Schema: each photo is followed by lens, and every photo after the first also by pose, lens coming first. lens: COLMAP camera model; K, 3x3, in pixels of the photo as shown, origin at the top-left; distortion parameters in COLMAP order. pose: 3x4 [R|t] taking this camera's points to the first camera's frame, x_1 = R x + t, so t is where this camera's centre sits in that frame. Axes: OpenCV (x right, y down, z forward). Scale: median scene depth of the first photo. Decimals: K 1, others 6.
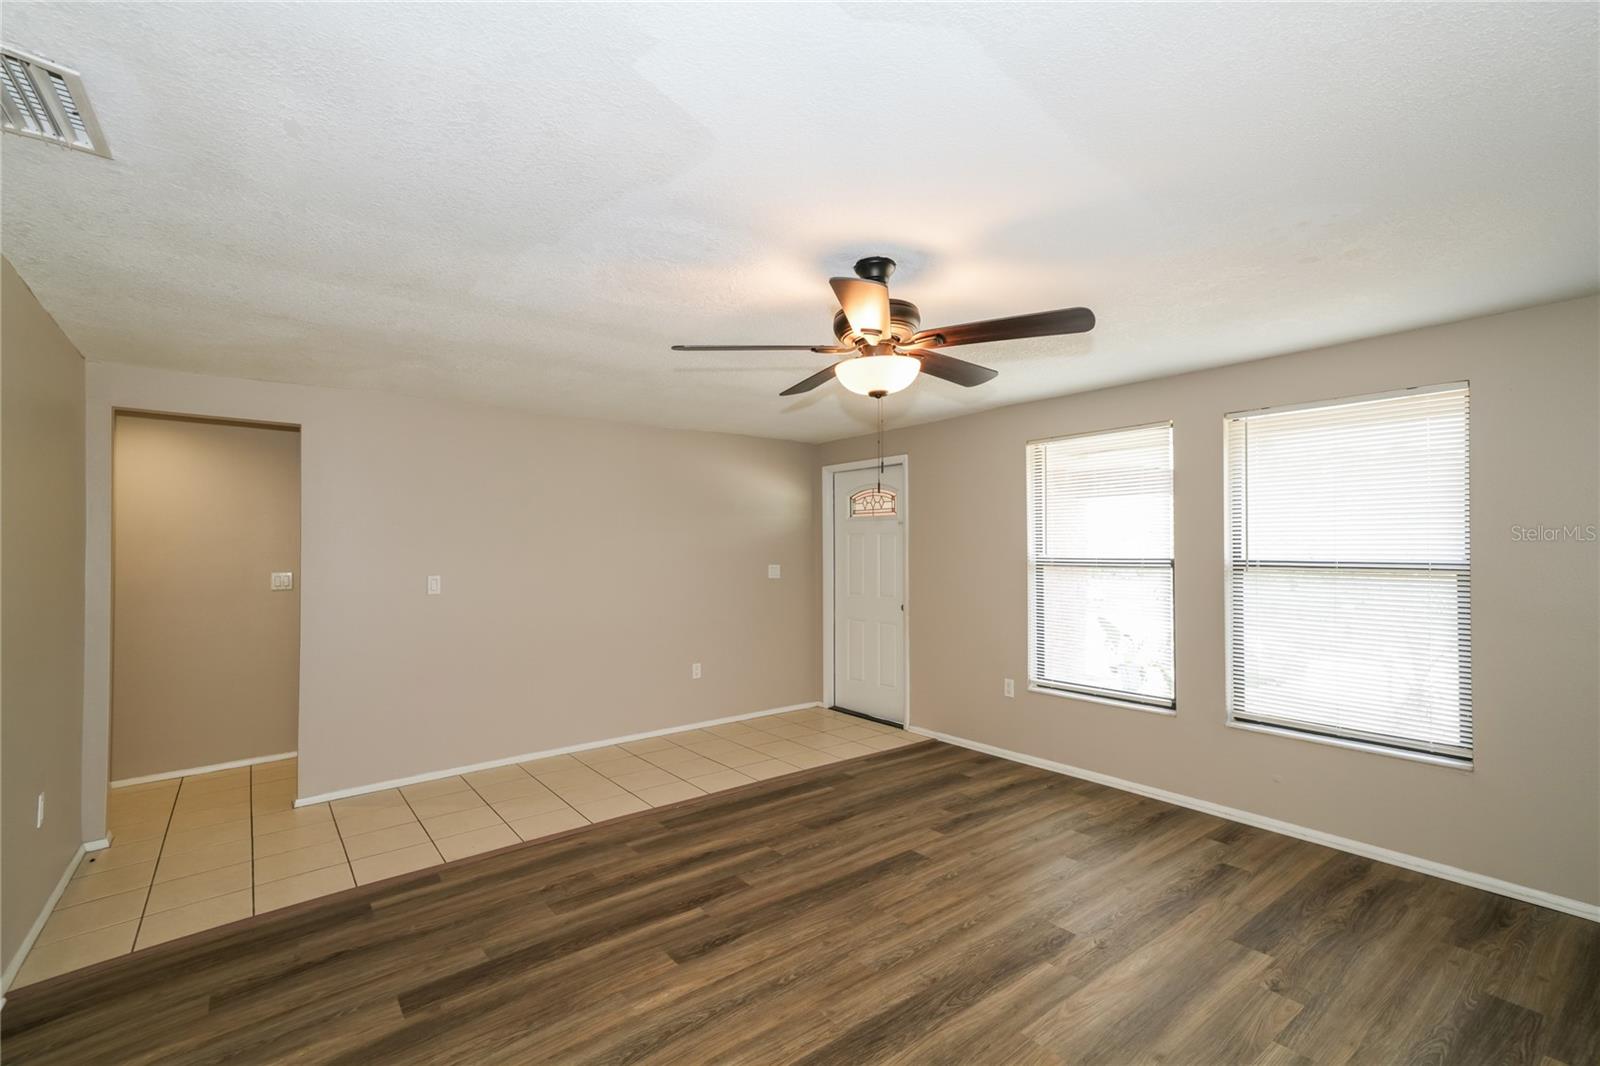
lens RADIAL K [[719.7, 0, 806.7], [0, 719.7, 550.9], [0, 0, 1]] dist [0.000296, 0.000244]
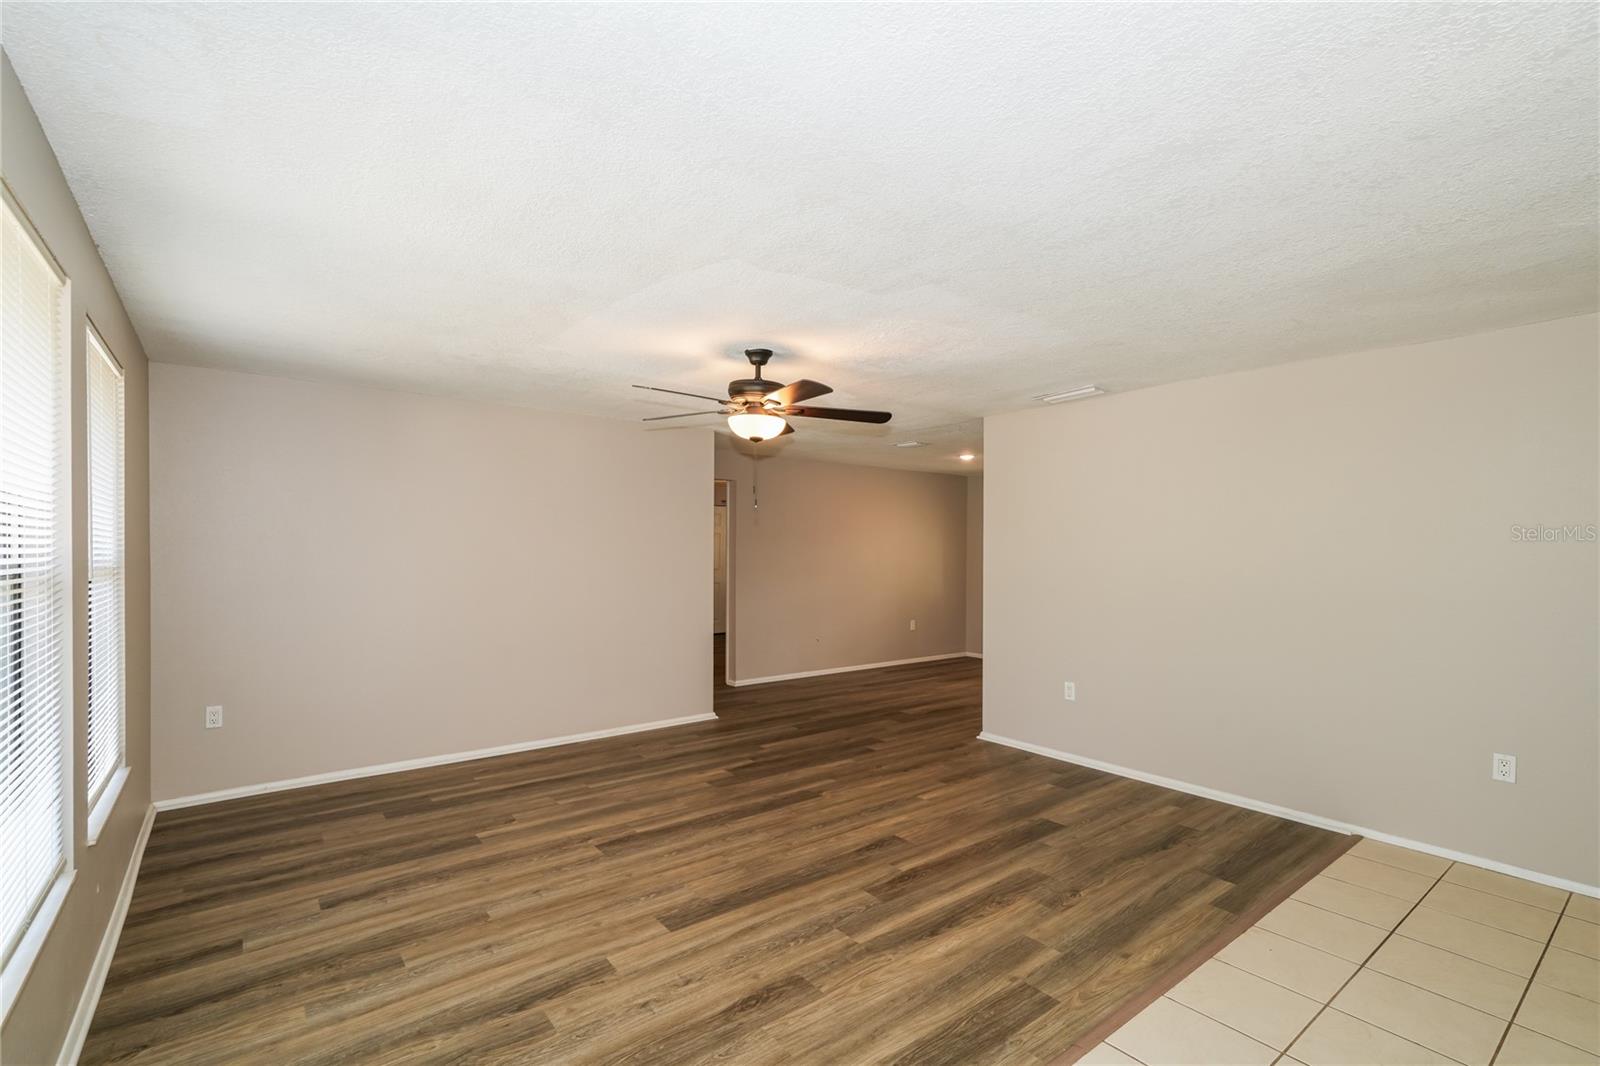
lens RADIAL K [[719.7, 0, 806.7], [0, 719.7, 550.9], [0, 0, 1]] dist [0.000296, 0.000244]
pose [[-0.999917, 0.008170, -0.009929, 0.003915], [0.008135, 0.999961, 0.003563, 0.006044], [0.009957, 0.003482, -0.999944, 1.942237]]
